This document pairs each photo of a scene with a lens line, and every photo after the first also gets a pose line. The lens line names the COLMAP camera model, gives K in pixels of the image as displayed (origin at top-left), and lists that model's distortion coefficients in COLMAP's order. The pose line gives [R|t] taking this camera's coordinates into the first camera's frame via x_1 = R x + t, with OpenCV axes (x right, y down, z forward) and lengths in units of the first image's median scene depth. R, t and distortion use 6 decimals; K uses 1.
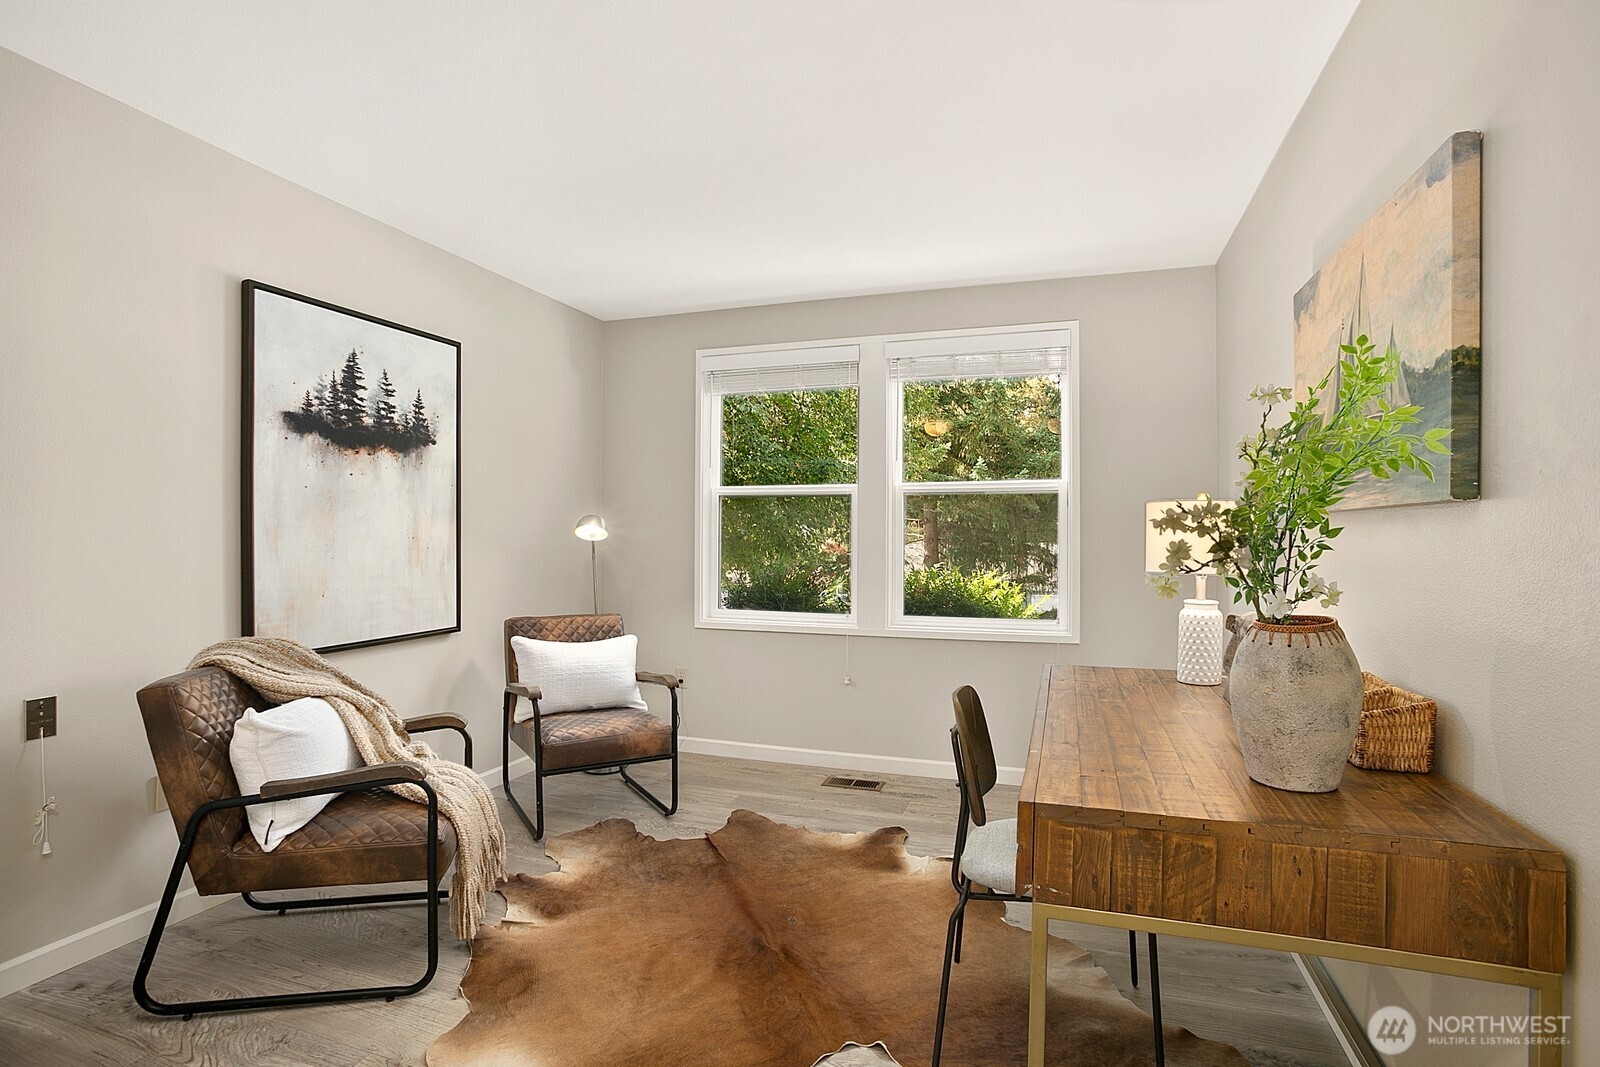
lens RADIAL K [[784.8, 0, 799.2], [0, 784.8, 538.8], [0, 0, 1]] dist [-0.070728, 0.032785]
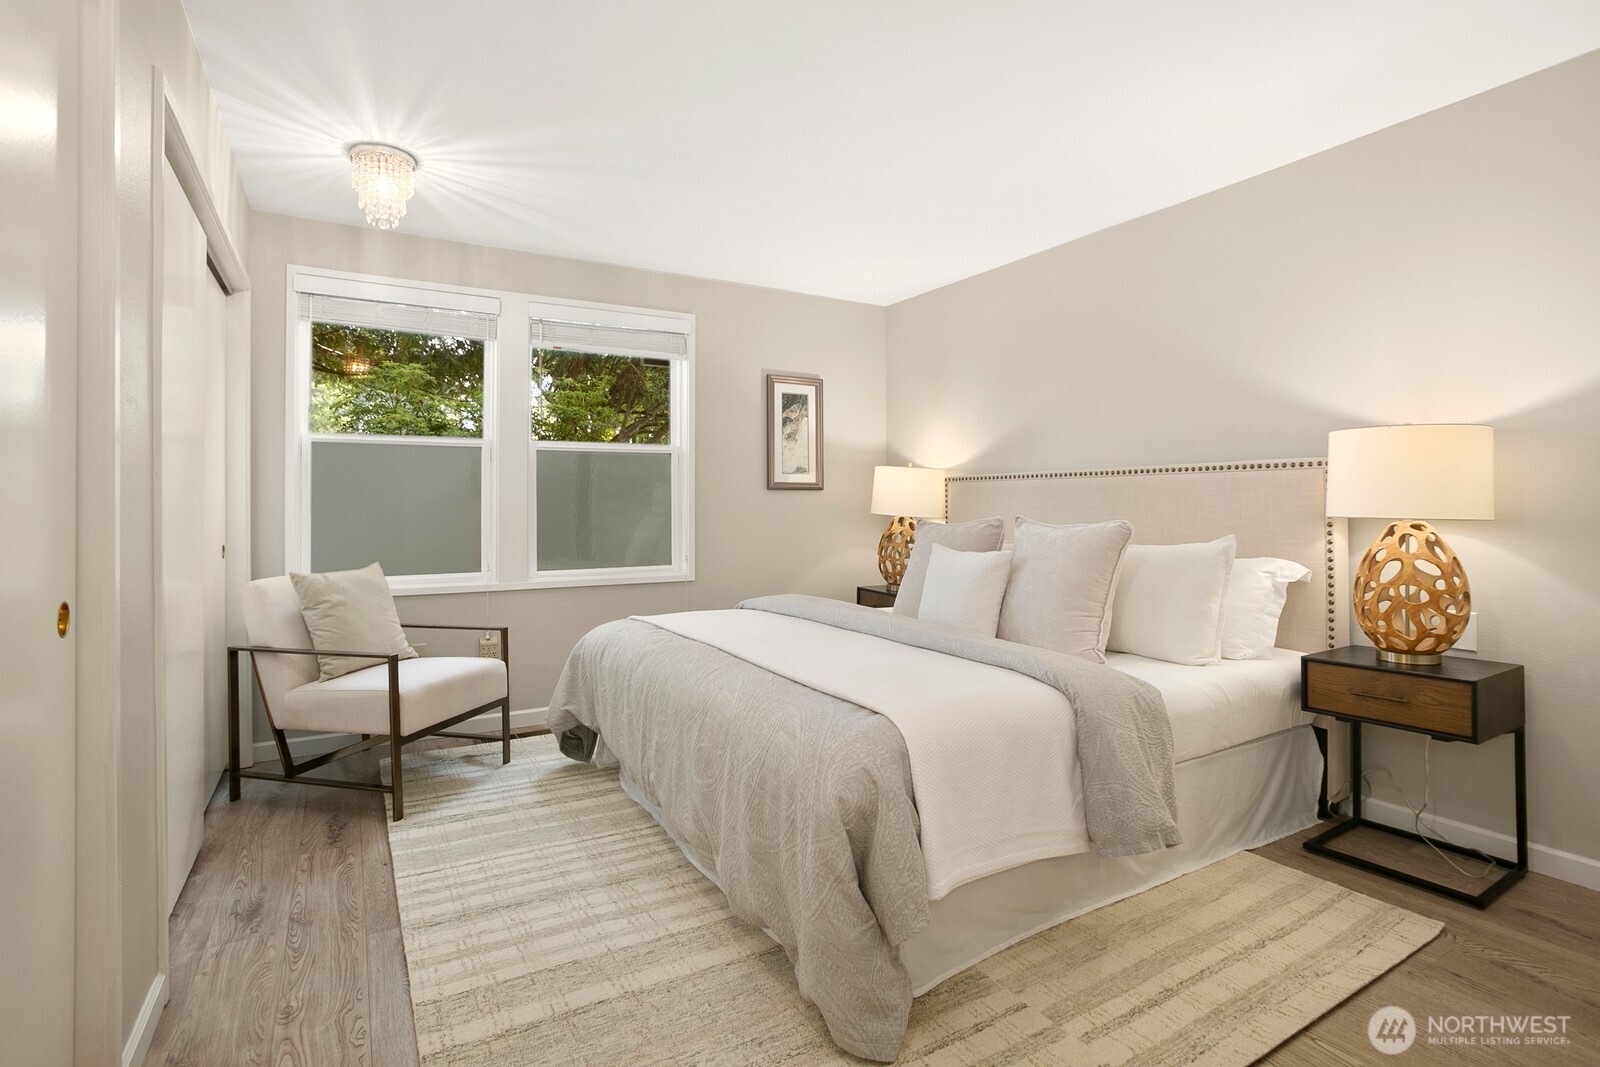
lens RADIAL K [[784.8, 0, 799.2], [0, 784.8, 538.8], [0, 0, 1]] dist [-0.070728, 0.032785]
pose [[0.658074, -0.035004, 0.752140, -0.392553], [0.003230, 0.999041, 0.043669, 0.013188], [-0.752947, -0.026308, 0.657555, 0.071771]]
